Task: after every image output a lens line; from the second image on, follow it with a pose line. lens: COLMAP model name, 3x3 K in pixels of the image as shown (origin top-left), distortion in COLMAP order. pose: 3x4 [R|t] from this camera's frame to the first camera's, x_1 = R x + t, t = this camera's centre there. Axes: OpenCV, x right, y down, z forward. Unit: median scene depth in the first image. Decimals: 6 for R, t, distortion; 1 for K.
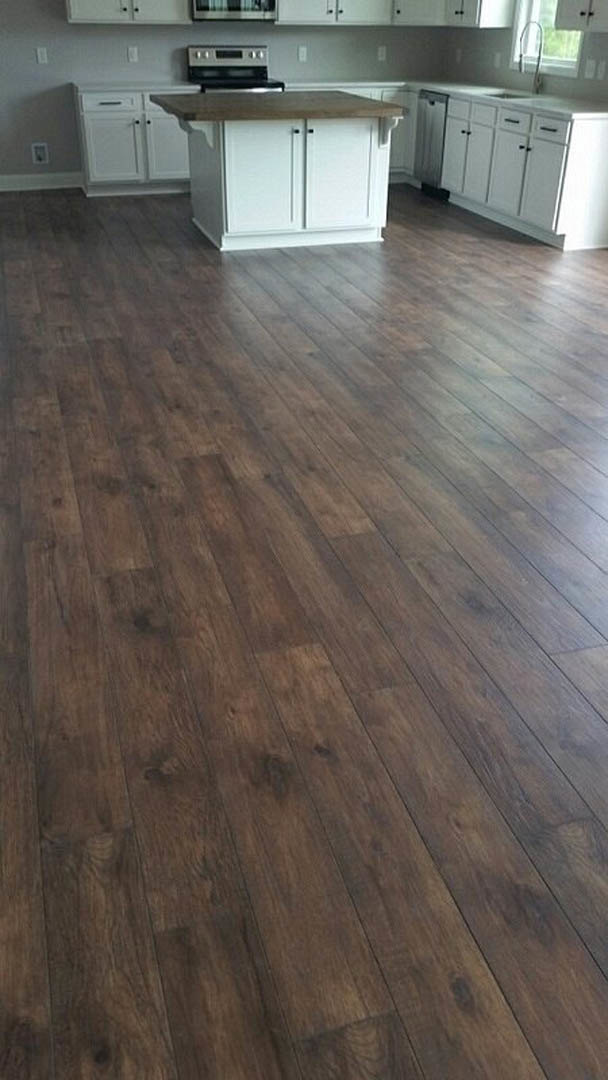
lens RADIAL K [[898.2, 0, 303.9], [0, 898.2, 537.4], [0, 0, 1]] dist [0.011292, -0.016372]
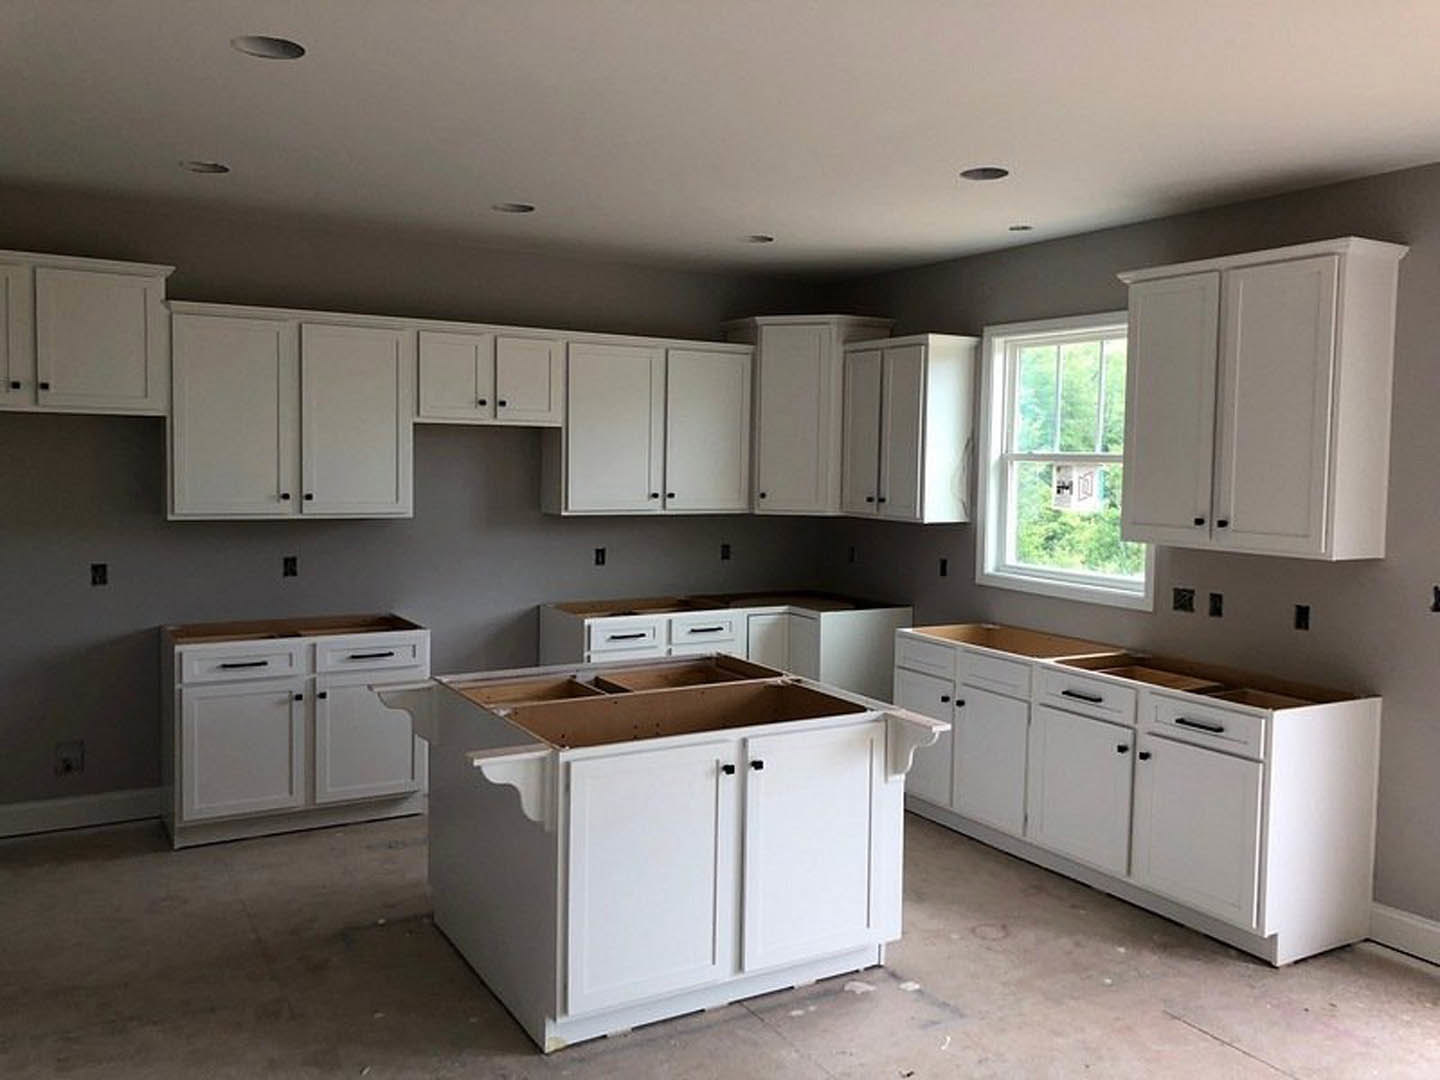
lens RADIAL K [[1182.7, 0, 717.3], [0, 1182.7, 538.4], [0, 0, 1]] dist [-0.005928, -0.004756]
pose [[0.972904, -0.009901, 0.230997, -0.112705], [0.110544, 0.897413, -0.427118, -0.242476], [-0.203071, 0.441080, 0.874191, 0.357469]]
